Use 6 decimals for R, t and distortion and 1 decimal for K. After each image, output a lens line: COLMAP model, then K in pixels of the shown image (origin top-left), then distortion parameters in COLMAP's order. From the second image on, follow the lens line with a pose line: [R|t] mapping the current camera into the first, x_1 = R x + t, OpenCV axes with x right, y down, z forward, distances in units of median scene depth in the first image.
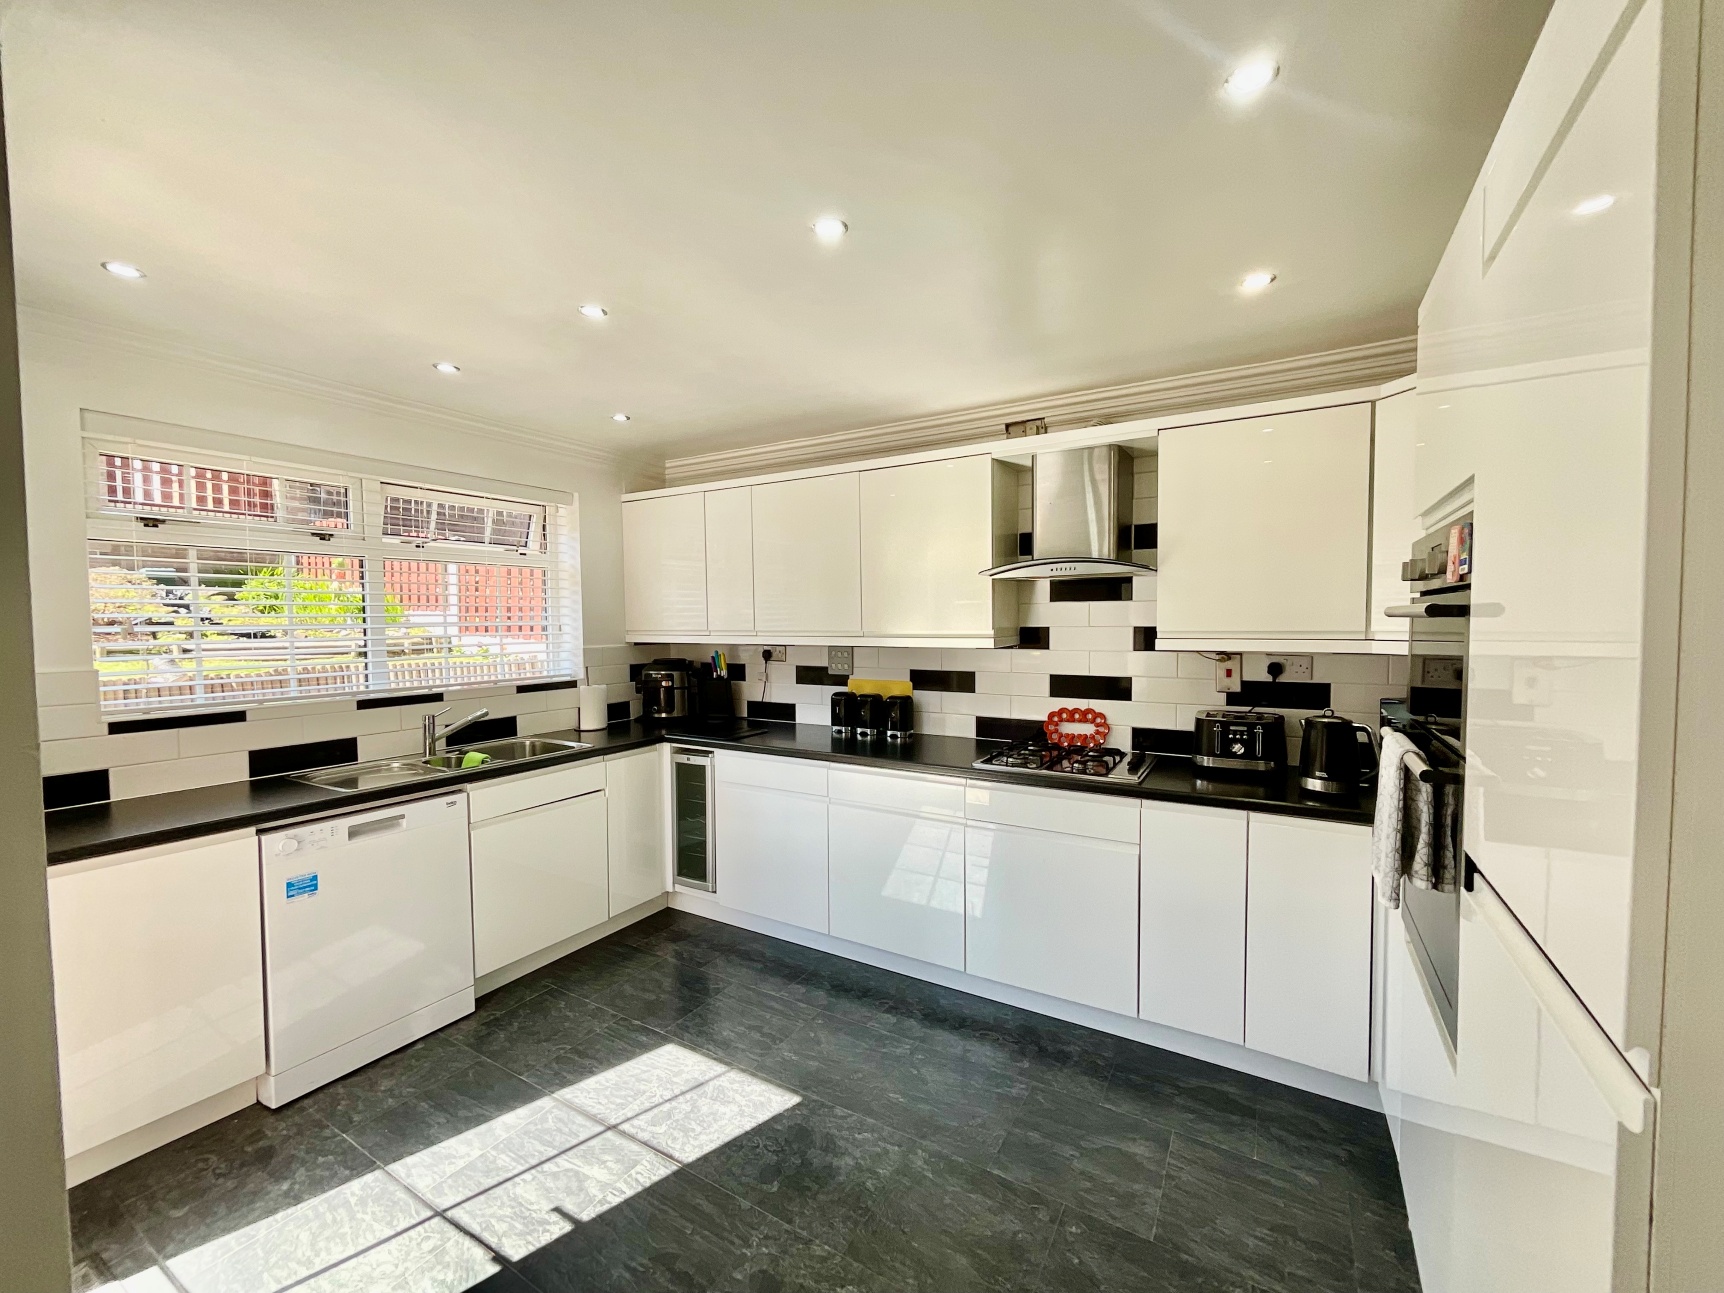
lens RADIAL K [[690.3, 0, 862.0], [0, 690.3, 646.5], [0, 0, 1]] dist [0.011074, 0.000011]
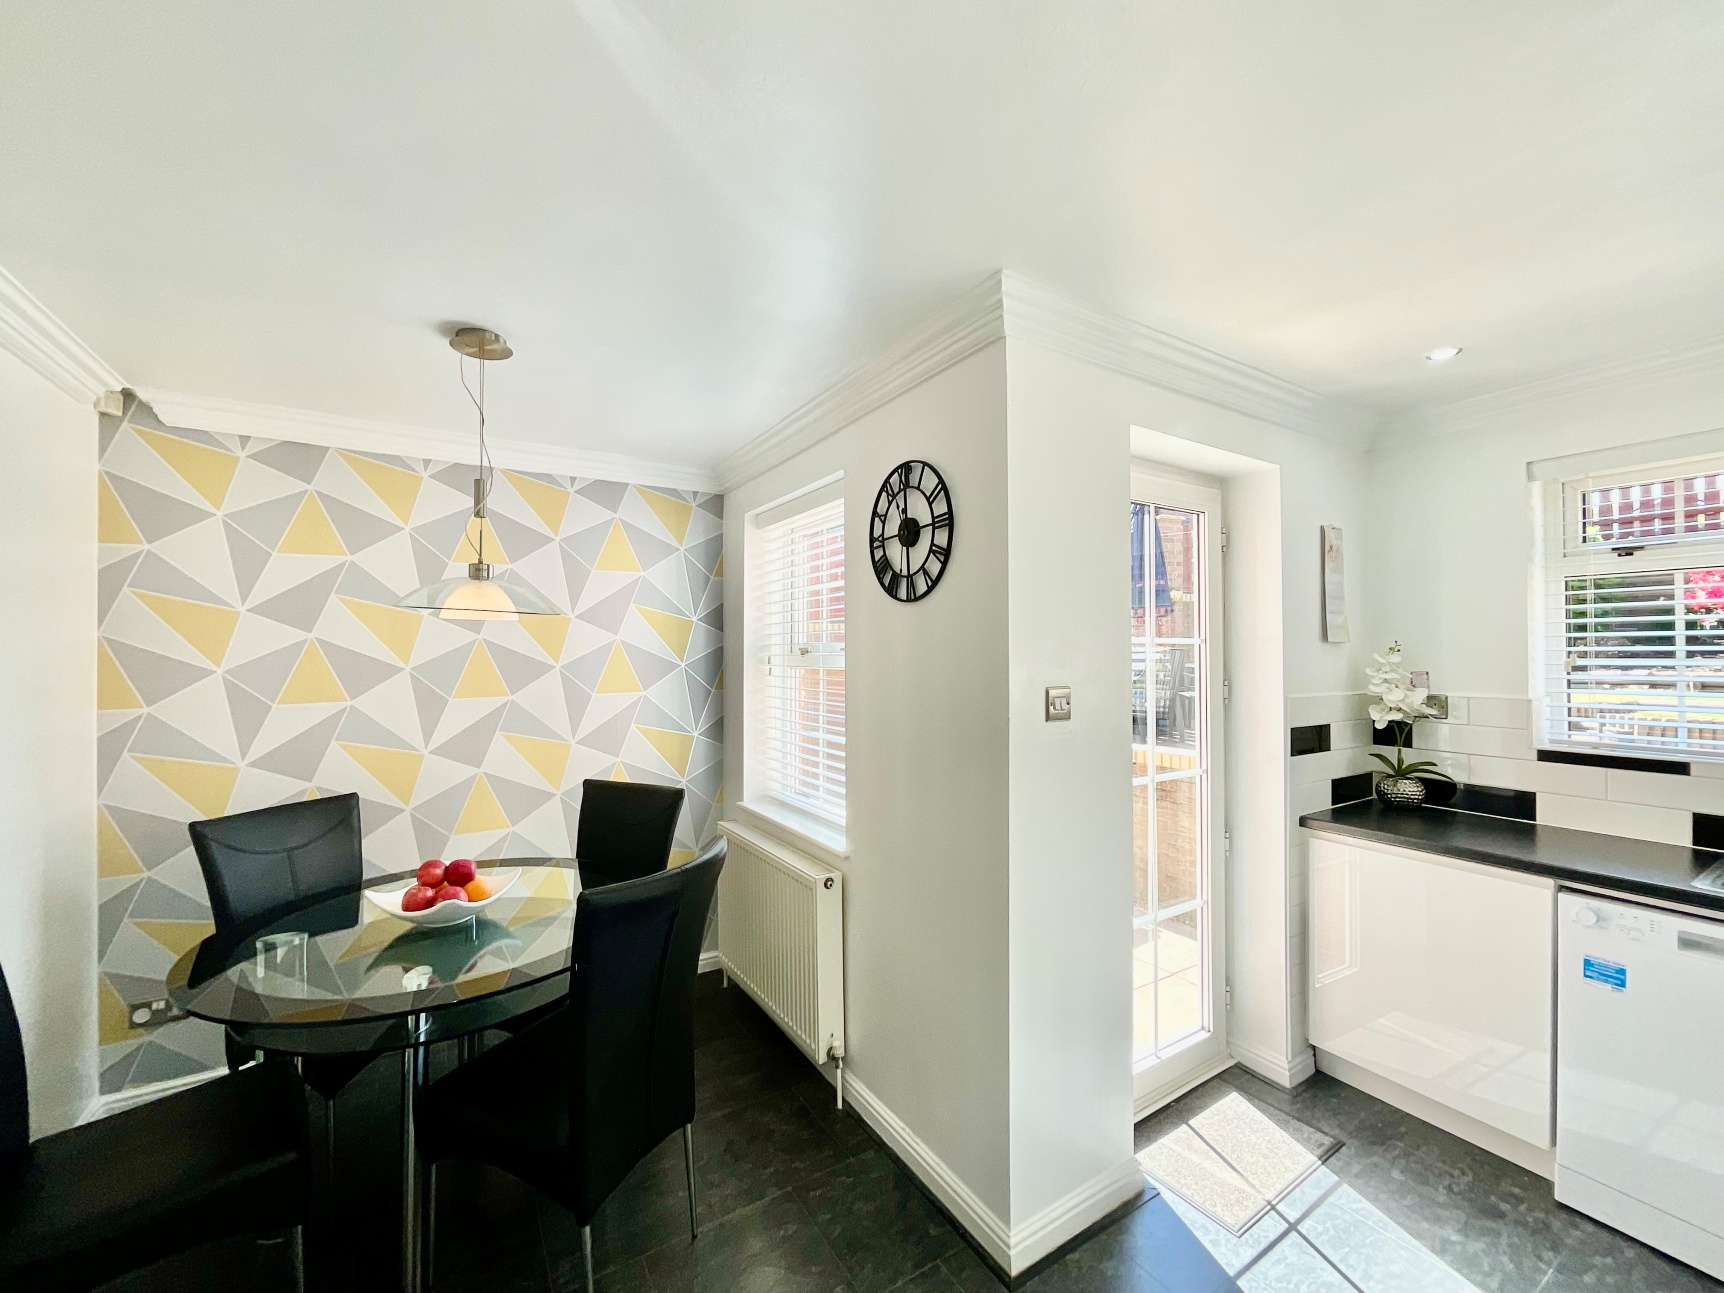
lens RADIAL K [[702.0, 0, 862.0], [0, 702.0, 646.5], [0, 0, 1]] dist [-0.010155, -0.000367]
pose [[-0.451572, -0.002473, -0.892231, 0.340288], [-0.032571, 0.999375, 0.013715, -0.029583], [0.891640, 0.035254, -0.451371, 0.565125]]
